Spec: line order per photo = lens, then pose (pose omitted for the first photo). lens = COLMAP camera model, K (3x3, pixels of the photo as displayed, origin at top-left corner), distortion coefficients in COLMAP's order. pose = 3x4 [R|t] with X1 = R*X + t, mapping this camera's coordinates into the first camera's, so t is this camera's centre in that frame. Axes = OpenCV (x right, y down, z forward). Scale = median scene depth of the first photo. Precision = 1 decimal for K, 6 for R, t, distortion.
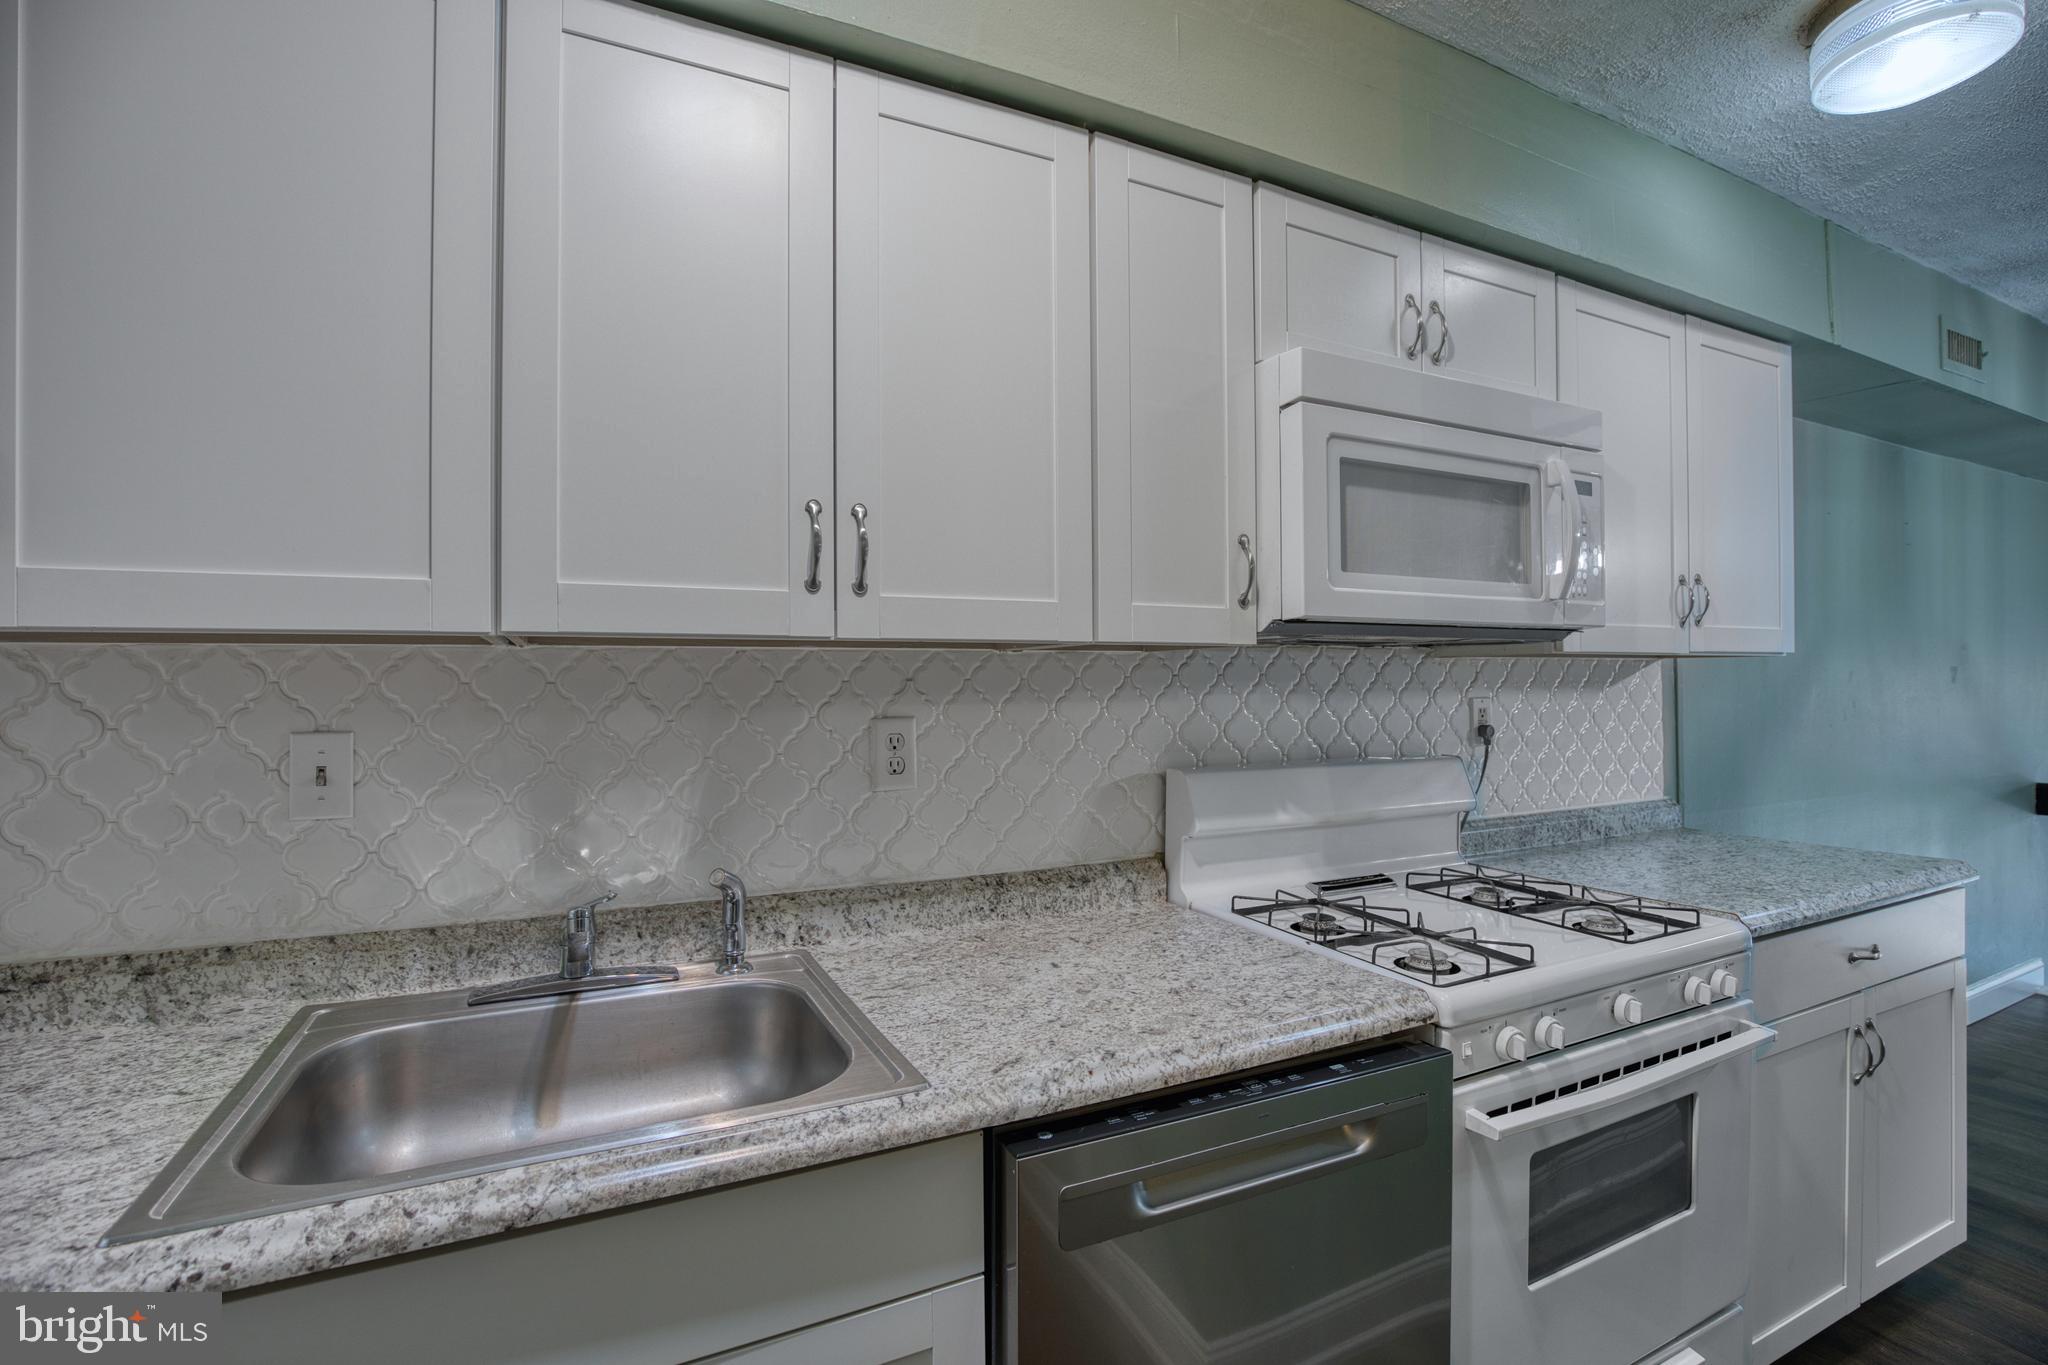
lens RADIAL K [[942.7, 0, 1029.2], [0, 942.7, 684.3], [0, 0, 1]] dist [-0.012830, 0.001172]
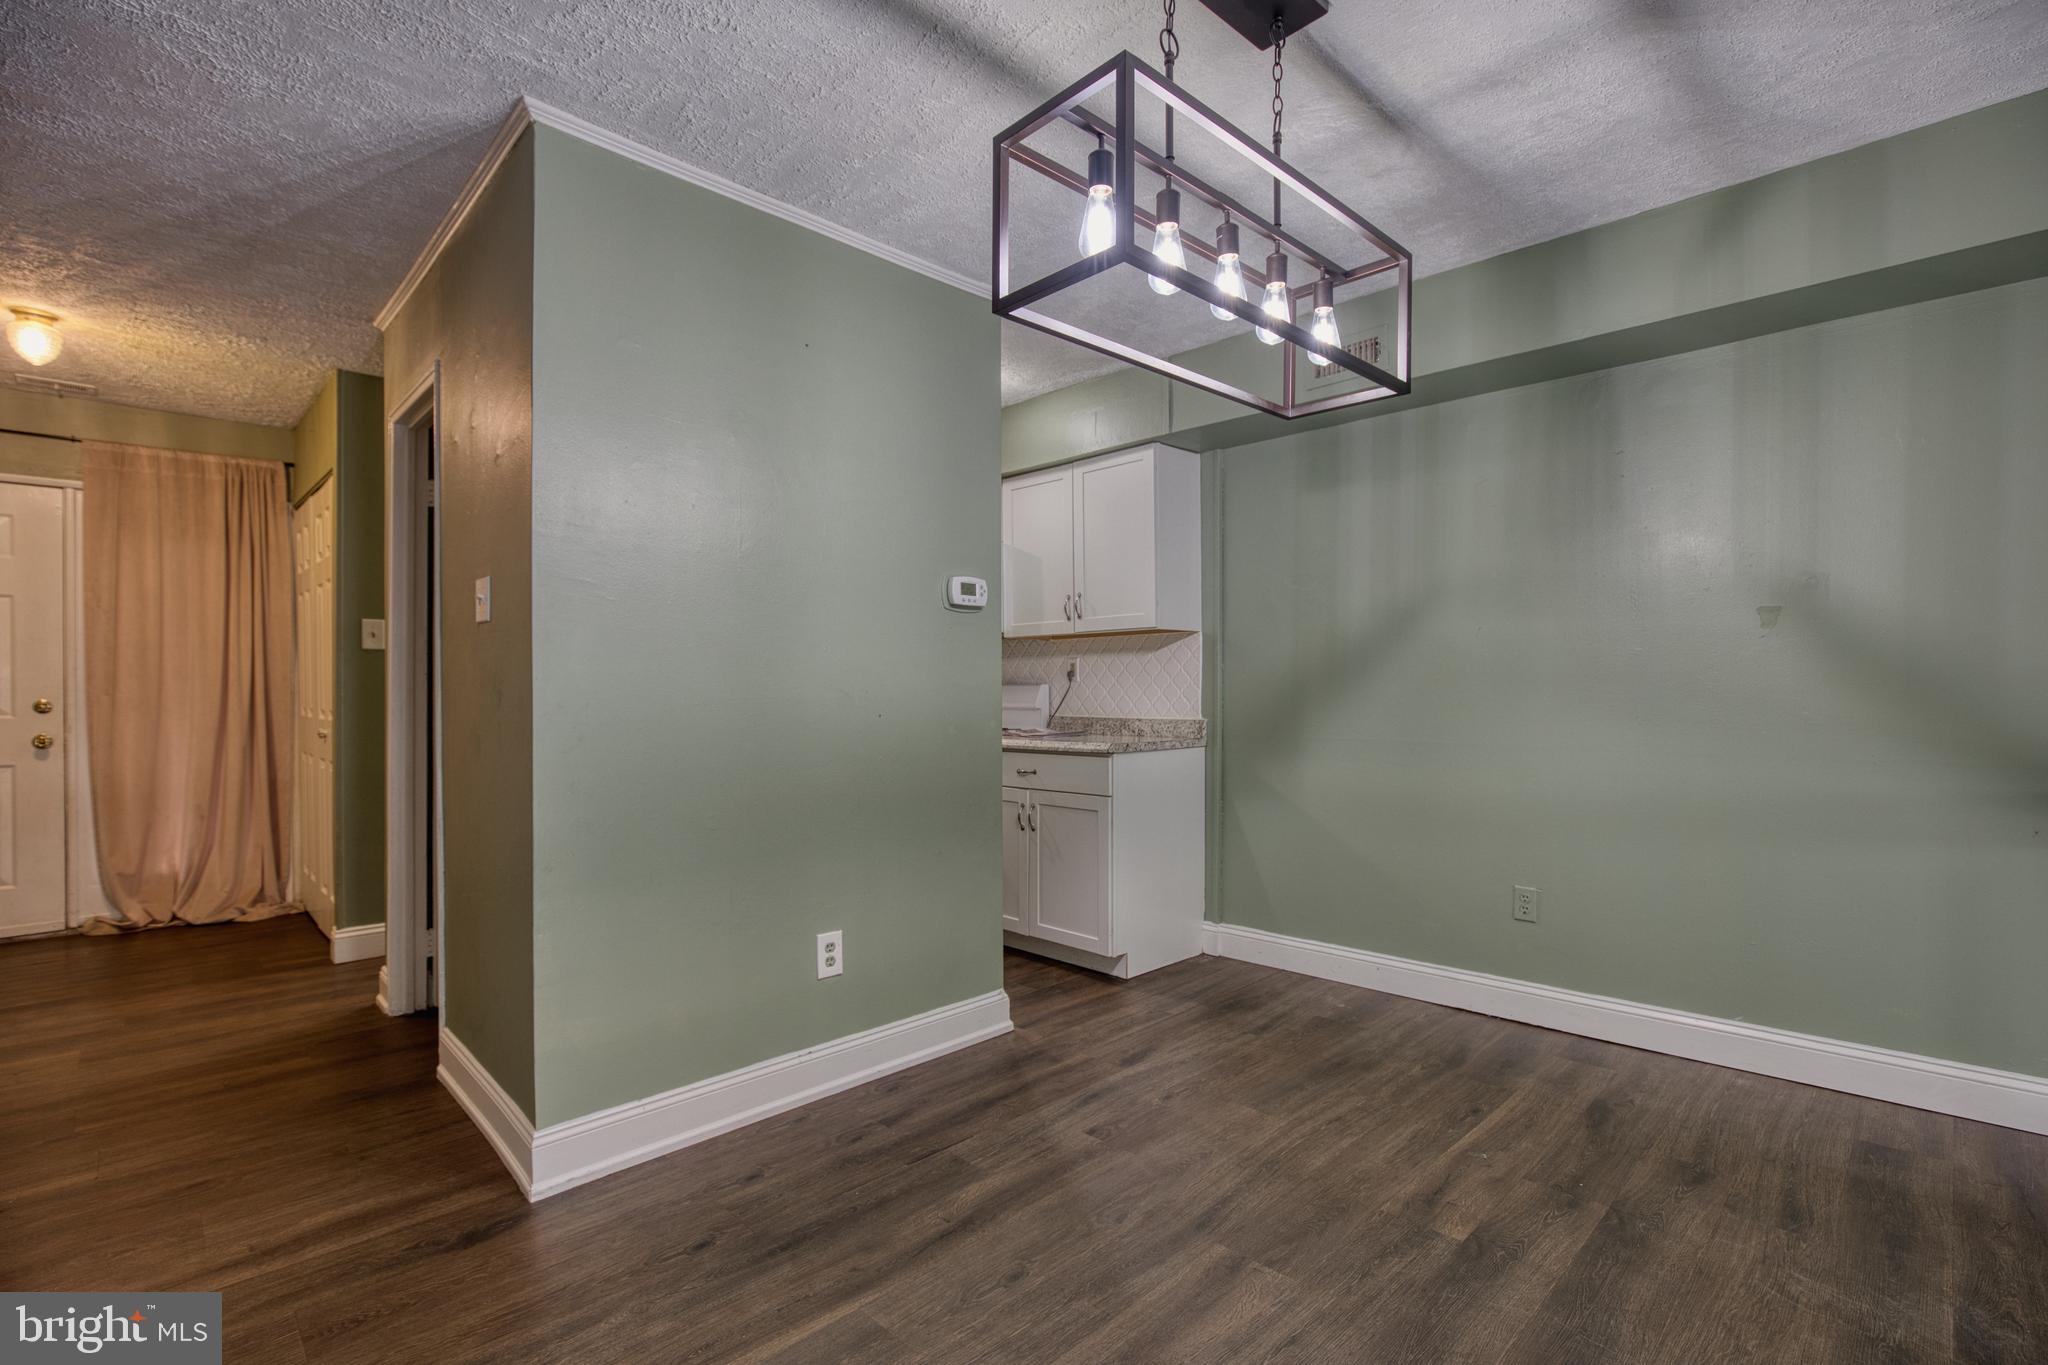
lens RADIAL K [[942.7, 0, 1029.2], [0, 942.7, 684.3], [0, 0, 1]] dist [-0.012830, 0.001172]
pose [[0.301232, 0.003776, -0.953544, 2.358219], [0.008621, 0.999941, 0.006683, 0.055592], [0.953512, -0.010233, 0.301181, 0.277407]]
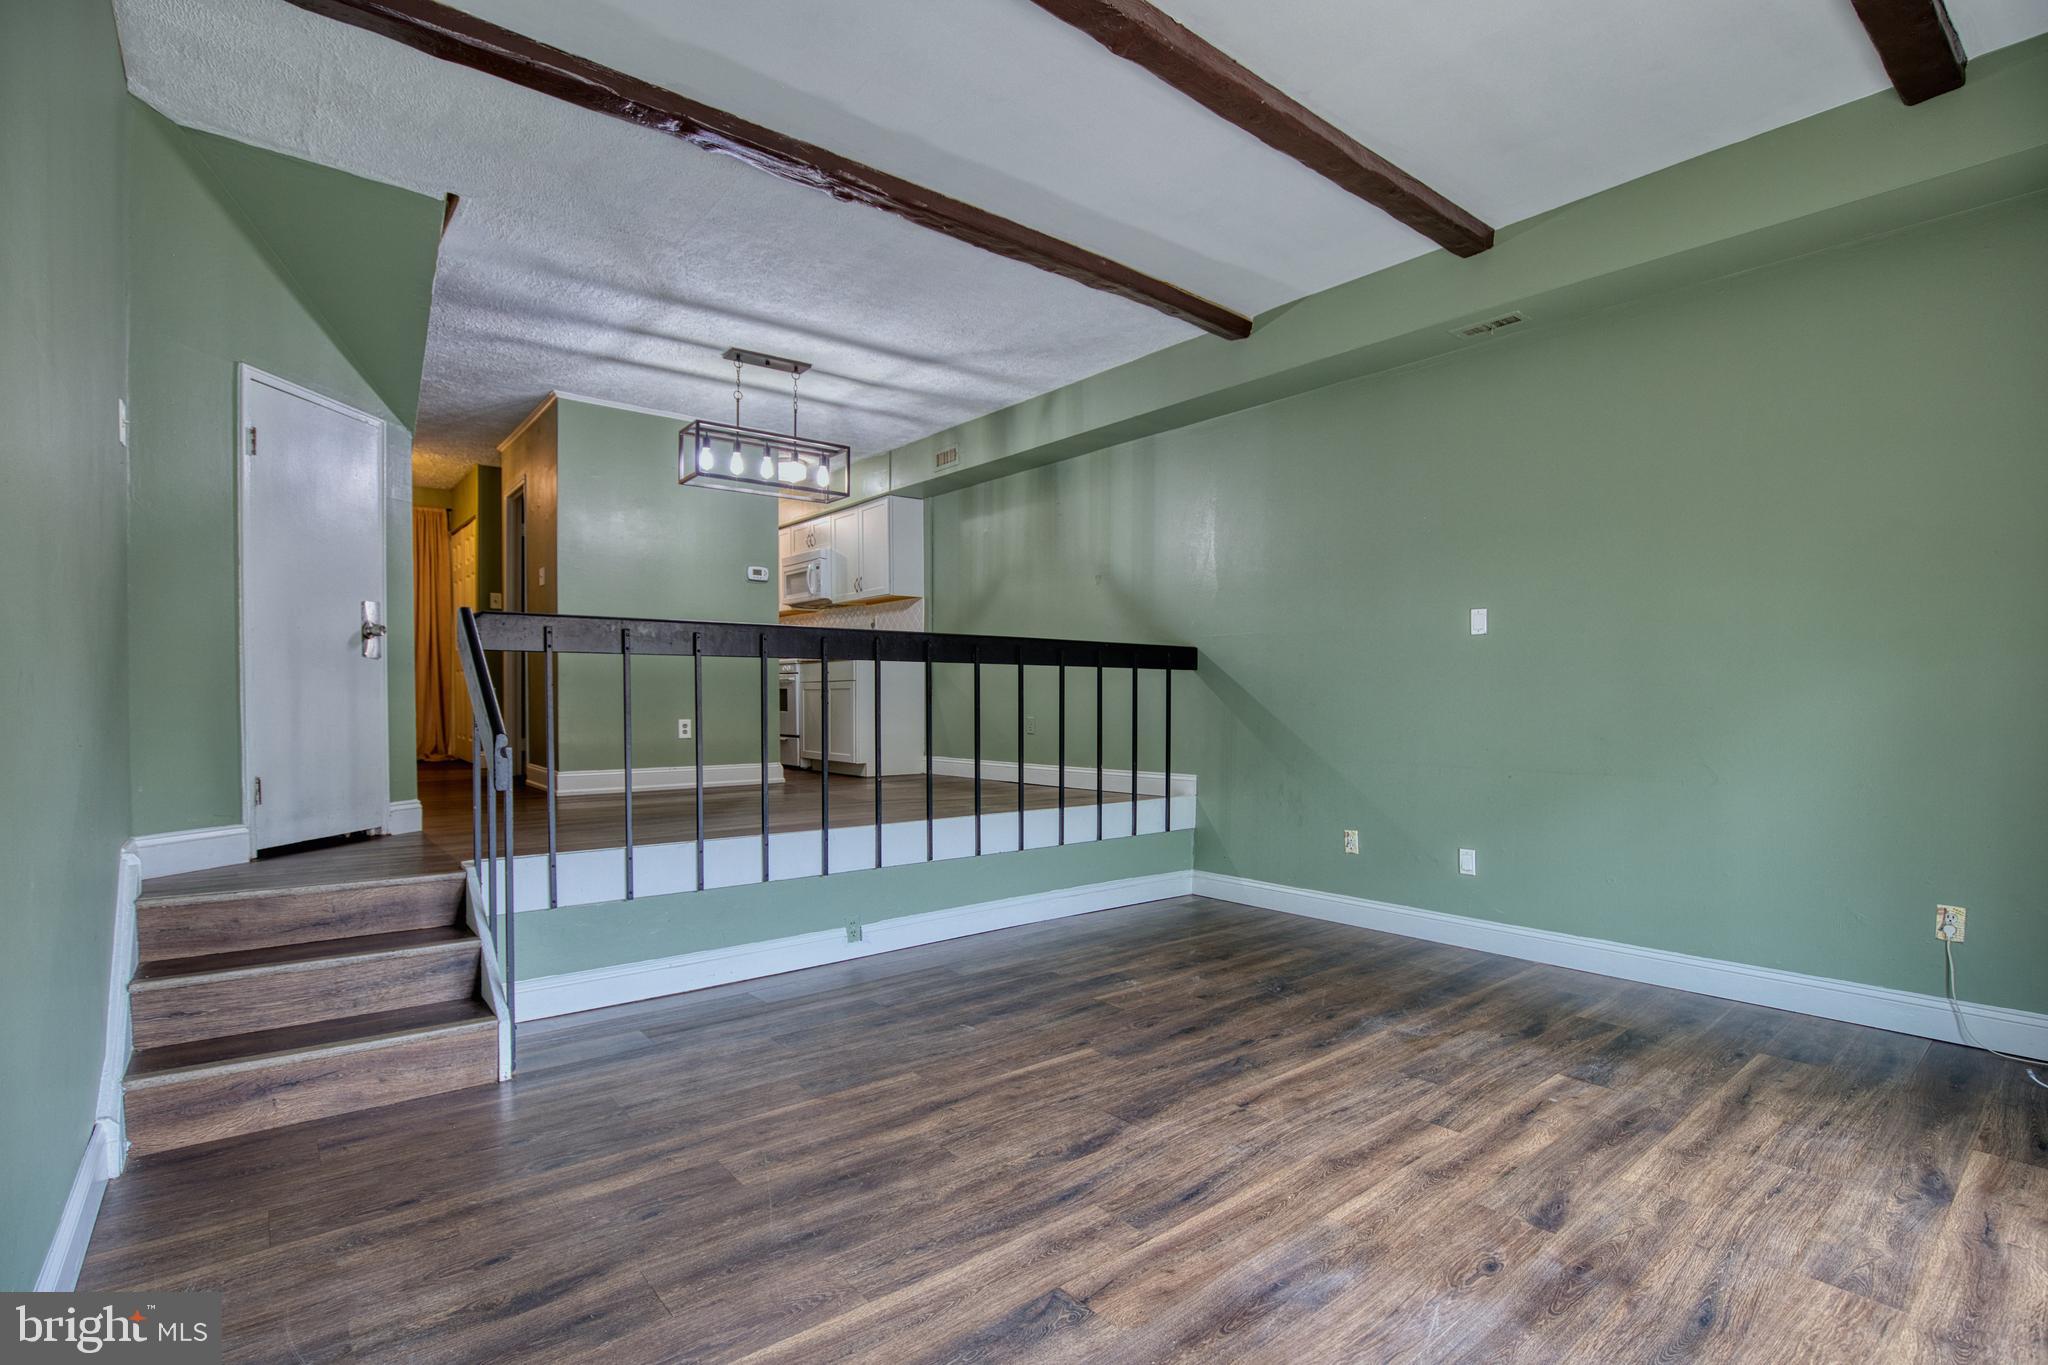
lens RADIAL K [[963.9, 0, 1021.7], [0, 963.9, 694.8], [0, 0, 1]] dist [-0.015764, -0.000103]
pose [[0.208750, 0.009879, -0.977919, 4.080376], [0.007461, 0.999904, 0.011694, 0.271321], [0.977941, -0.009738, 0.208656, 0.760150]]
